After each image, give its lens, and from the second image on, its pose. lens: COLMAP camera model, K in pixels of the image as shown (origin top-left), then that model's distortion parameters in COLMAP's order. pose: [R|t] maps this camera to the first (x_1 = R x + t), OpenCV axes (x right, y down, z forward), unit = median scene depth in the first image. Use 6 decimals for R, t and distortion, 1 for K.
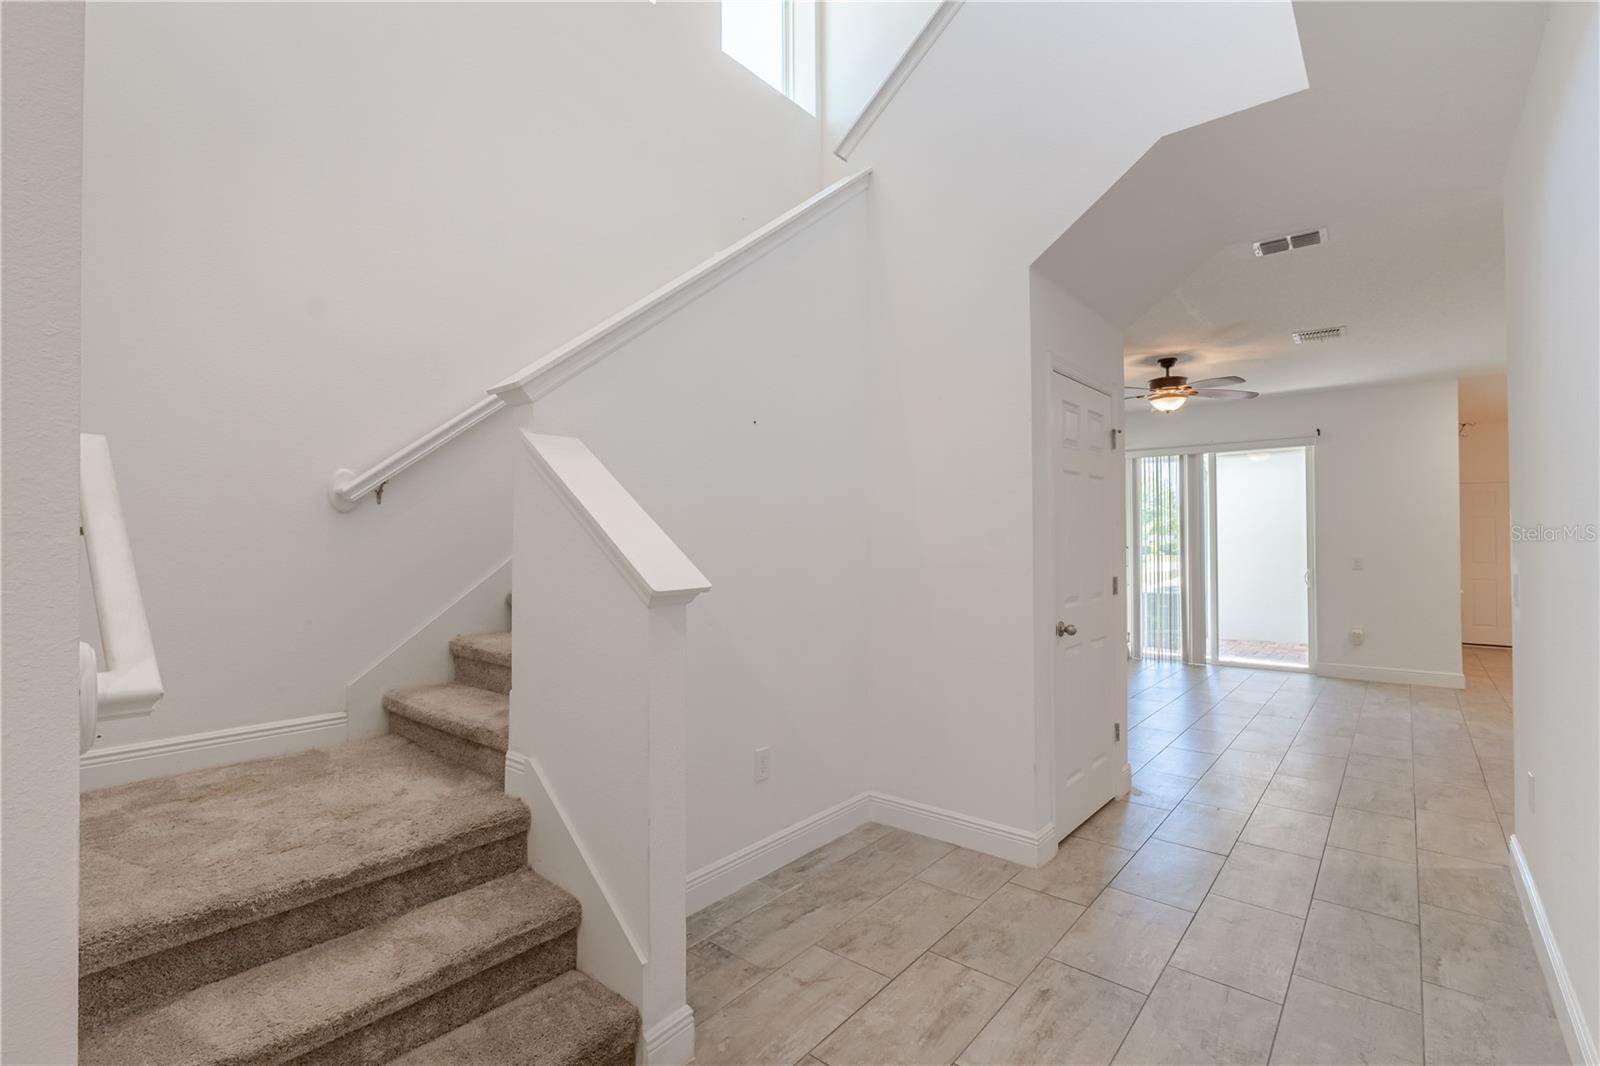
lens RADIAL K [[713.2, 0, 794.7], [0, 713.2, 527.0], [0, 0, 1]] dist [-0.002027, -0.003952]
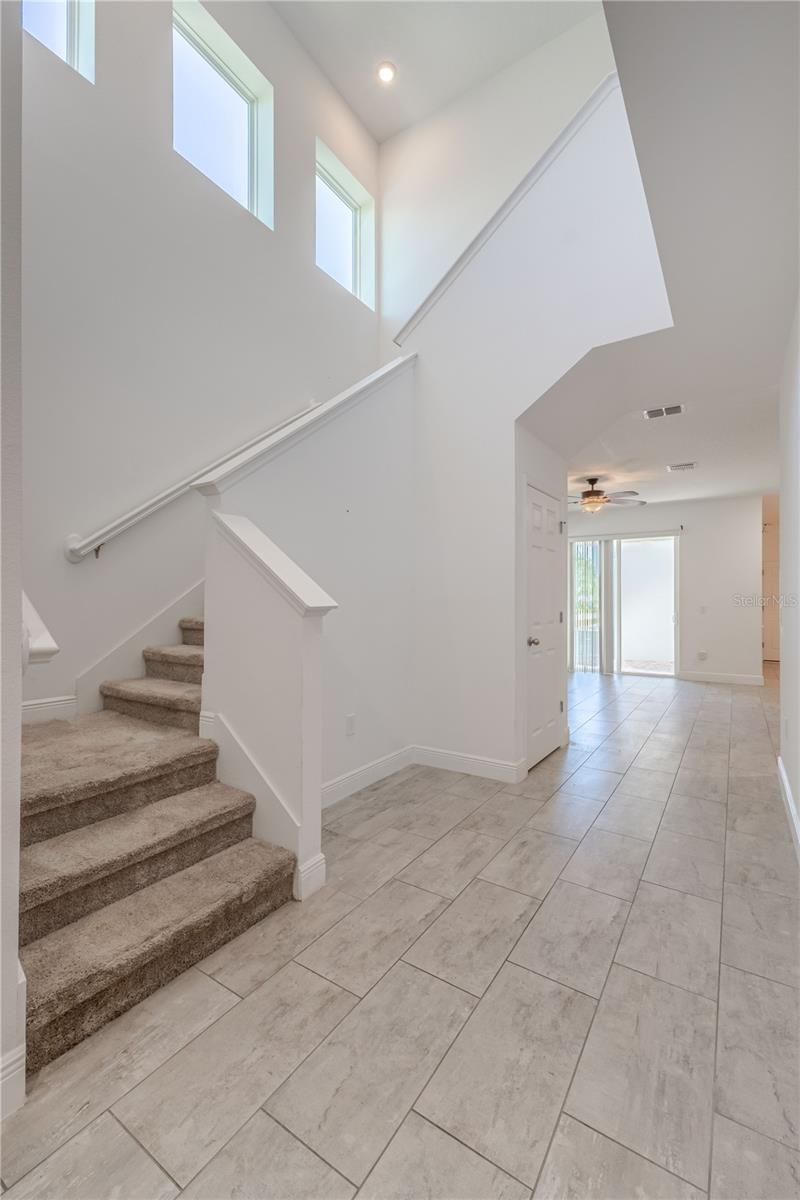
lens RADIAL K [[505.0, 0, 396.8], [0, 505.0, 592.7], [0, 0, 1]] dist [0.006807, -0.001072]
pose [[0.993216, 0.007596, 0.116033, -0.089577], [-0.008237, 0.999953, 0.005040, 0.034904], [-0.115990, -0.005962, 0.993233, -0.160284]]
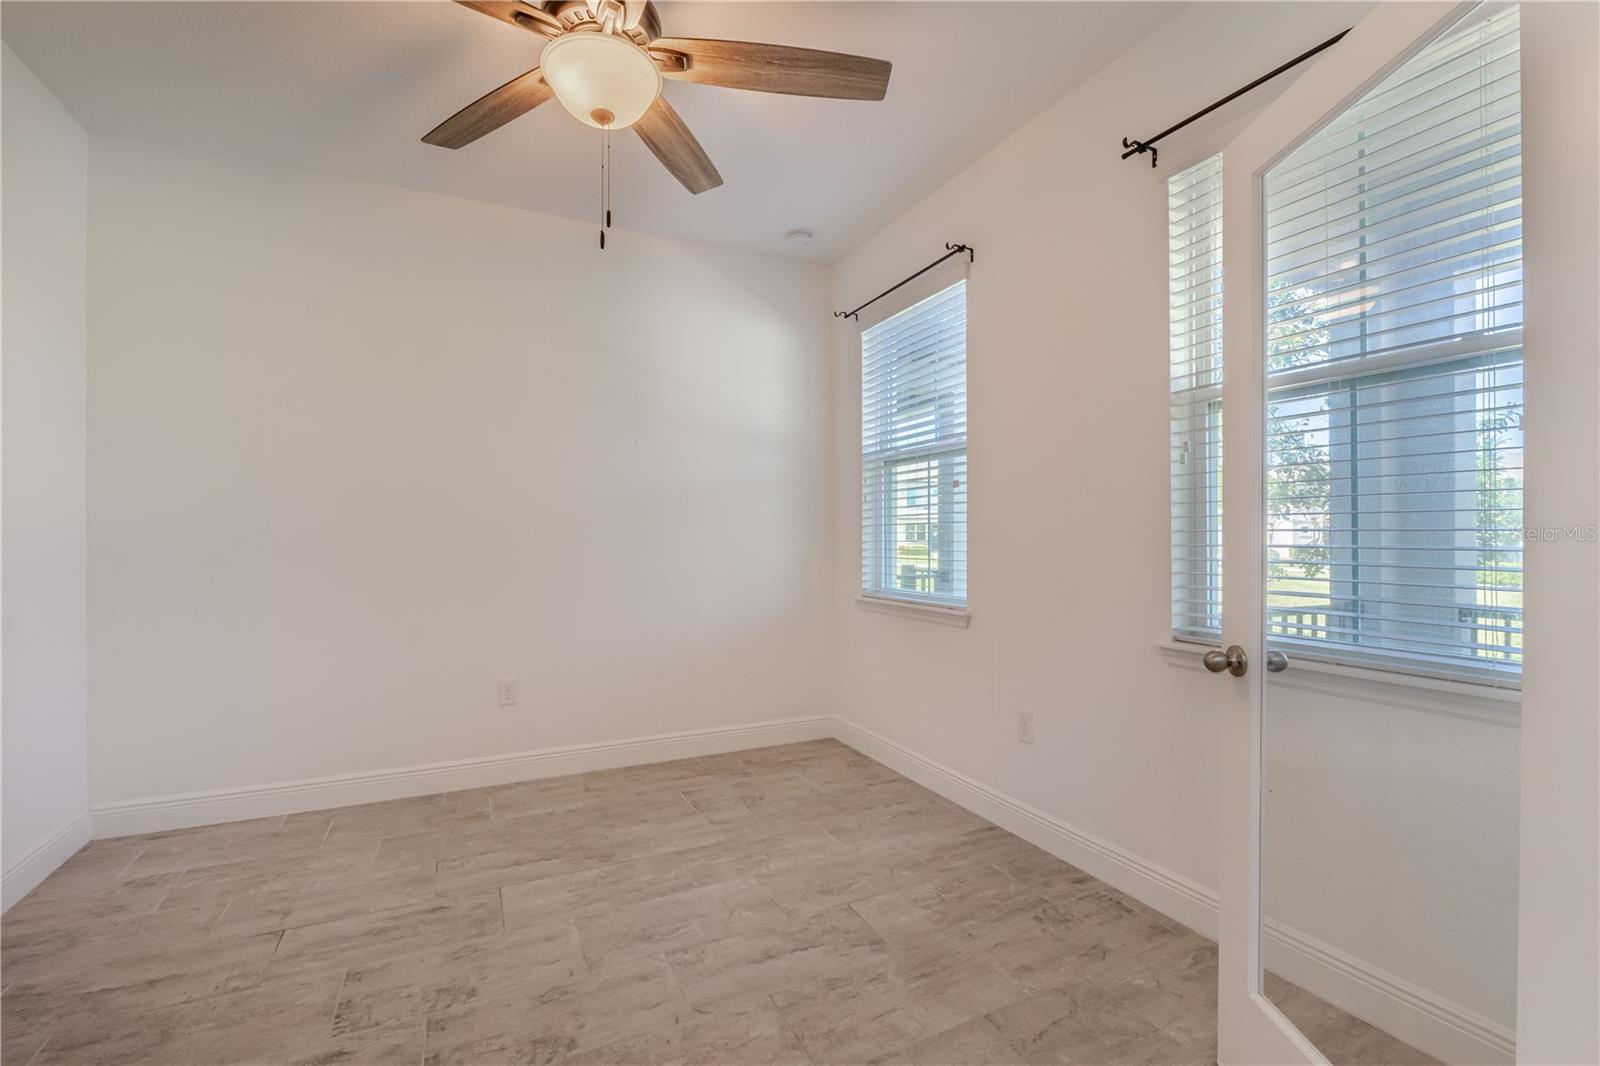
lens RADIAL K [[696.0, 0, 798.2], [0, 696.0, 534.8], [0, 0, 1]] dist [-0.016257, 0.010136]
pose [[-0.910830, -0.002496, 0.412775, -2.775972], [-0.010543, 0.999796, -0.017217, 0.185133], [-0.412648, -0.020033, -0.910670, 6.381201]]
